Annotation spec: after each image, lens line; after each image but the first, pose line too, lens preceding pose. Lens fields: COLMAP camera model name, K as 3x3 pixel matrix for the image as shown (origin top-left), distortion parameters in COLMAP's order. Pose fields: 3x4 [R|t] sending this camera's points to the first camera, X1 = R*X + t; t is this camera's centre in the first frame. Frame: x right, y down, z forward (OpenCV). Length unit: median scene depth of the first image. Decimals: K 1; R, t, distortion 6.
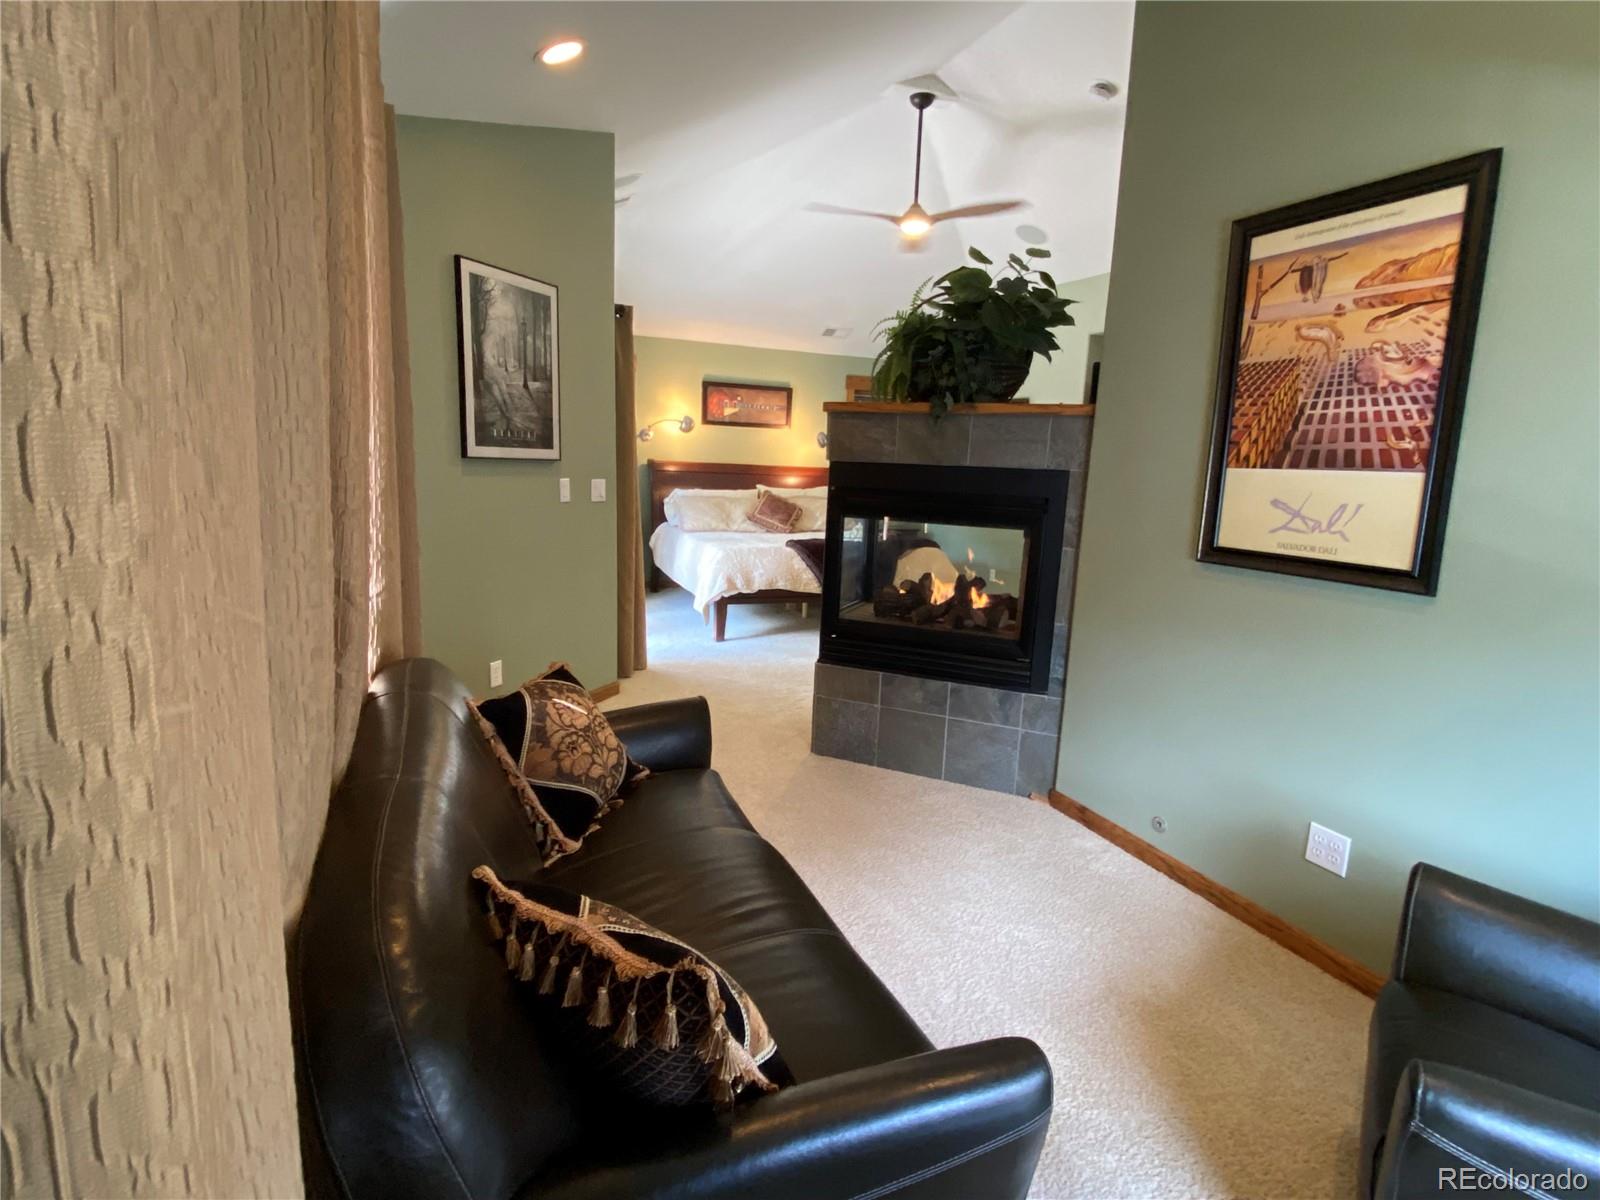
lens RADIAL K [[767.0, 0, 800.0], [0, 767.0, 600.0], [0, 0, 1]] dist [0.001728, 0.000034]
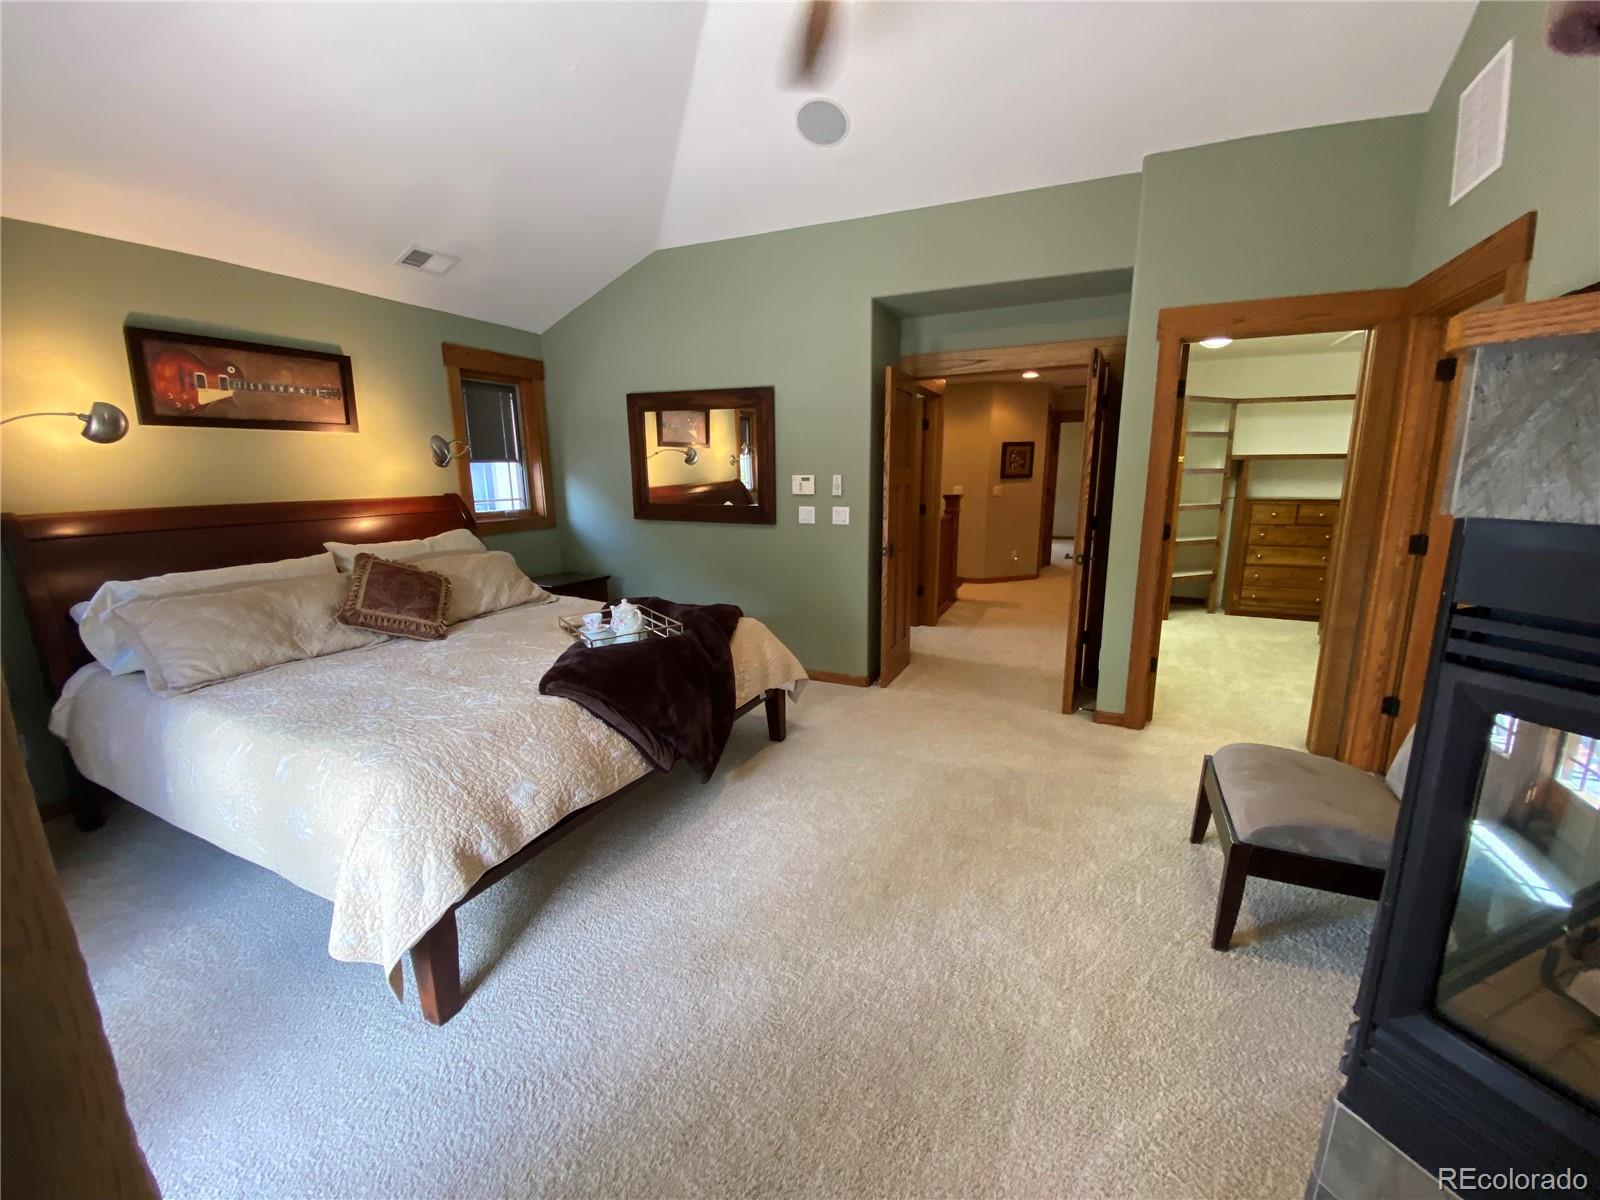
lens RADIAL K [[646.6, 0, 800.0], [0, 646.6, 600.0], [0, 0, 1]] dist [0.017014, -0.020173]
pose [[0.743076, -0.173370, 0.646360, -0.106582], [0.158192, 0.983992, 0.082068, -0.100412], [-0.650241, 0.041267, 0.758607, 0.483131]]
